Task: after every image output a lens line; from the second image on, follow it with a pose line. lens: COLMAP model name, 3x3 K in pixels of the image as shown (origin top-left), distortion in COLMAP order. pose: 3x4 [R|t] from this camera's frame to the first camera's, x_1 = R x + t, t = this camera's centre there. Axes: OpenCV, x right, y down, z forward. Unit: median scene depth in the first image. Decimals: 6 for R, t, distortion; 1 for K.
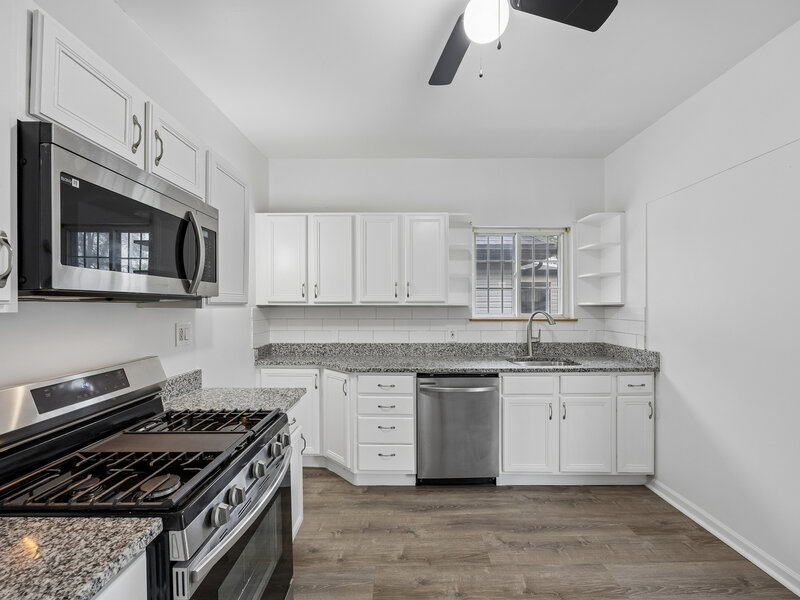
lens RADIAL K [[348.7, 0, 400.1], [0, 348.7, 308.8], [0, 0, 1]] dist [-0.000862, 0.000084]
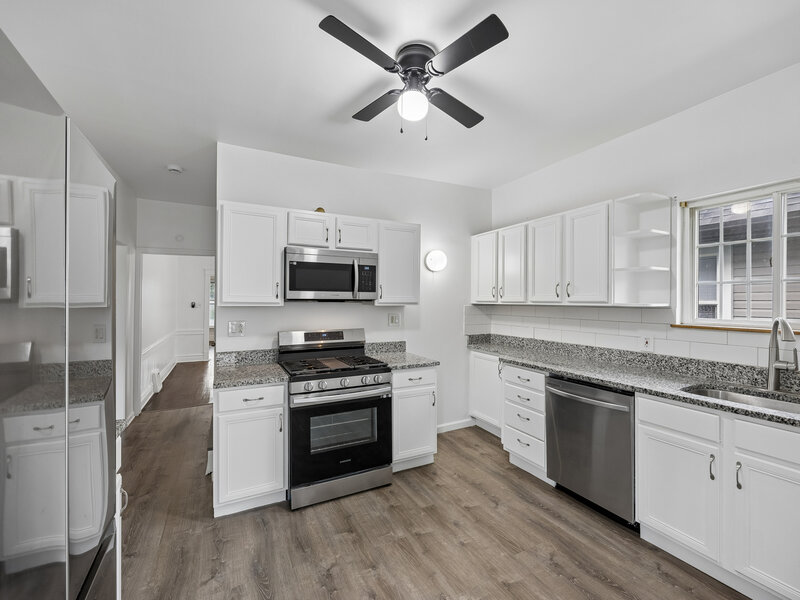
lens RADIAL K [[343.6, 0, 397.3], [0, 343.6, 299.5], [0, 0, 1]] dist [0.002450, 0.000421]
pose [[0.451201, -0.001747, -0.892421, 0.708684], [-0.013991, 0.999861, -0.009031, -0.011566], [0.892313, 0.016561, 0.451114, 0.150498]]
